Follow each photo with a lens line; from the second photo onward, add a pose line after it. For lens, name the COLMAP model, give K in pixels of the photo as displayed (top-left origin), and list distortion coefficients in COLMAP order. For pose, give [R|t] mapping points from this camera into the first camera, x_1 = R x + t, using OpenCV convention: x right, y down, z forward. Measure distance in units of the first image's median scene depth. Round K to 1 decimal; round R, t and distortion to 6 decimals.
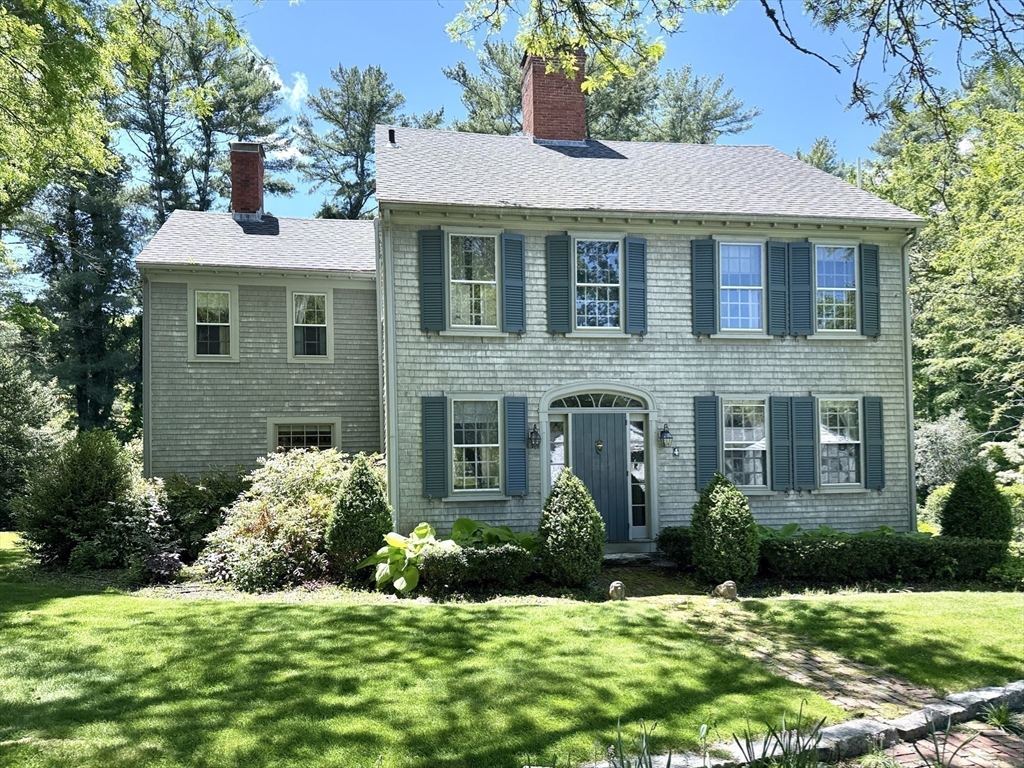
lens RADIAL K [[723.0, 0, 509.6], [0, 723.0, 404.6], [0, 0, 1]] dist [0.099417, -0.135785]
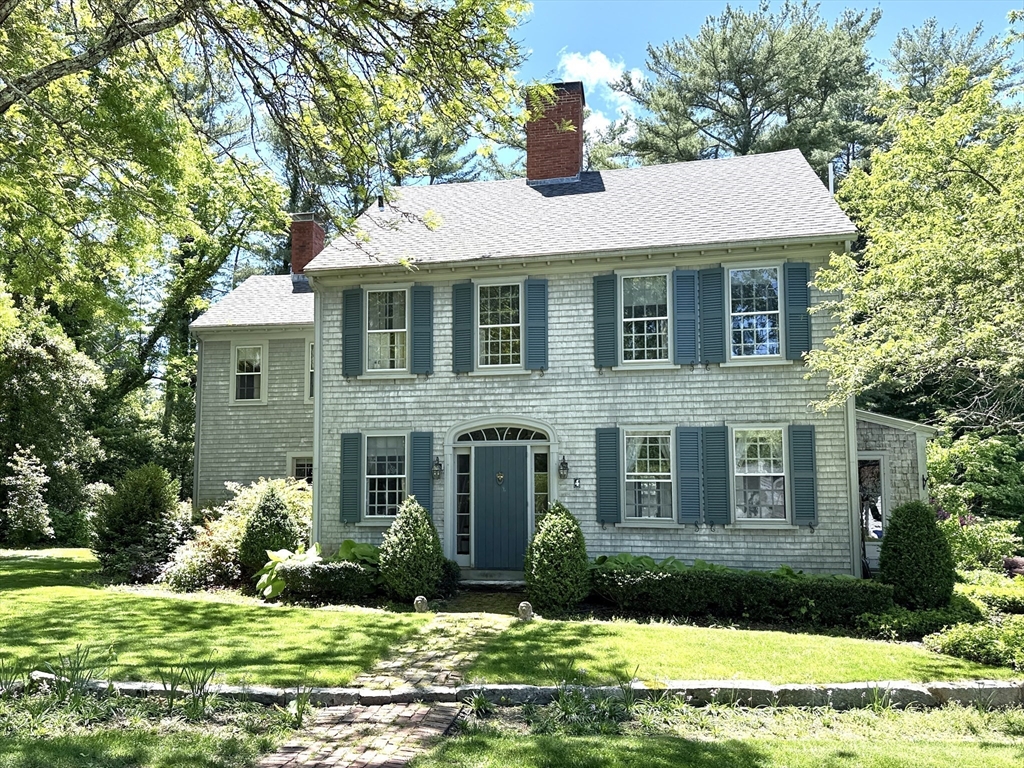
lens RADIAL K [[837.6, 0, 512.0], [0, 837.6, 384.0], [0, 0, 1]] dist [0.117477, -0.245584]
pose [[0.930893, -0.036551, -0.363460, 0.582868], [0.014870, 0.997948, -0.062273, -0.001851], [0.364990, 0.052564, 0.929526, -0.139115]]
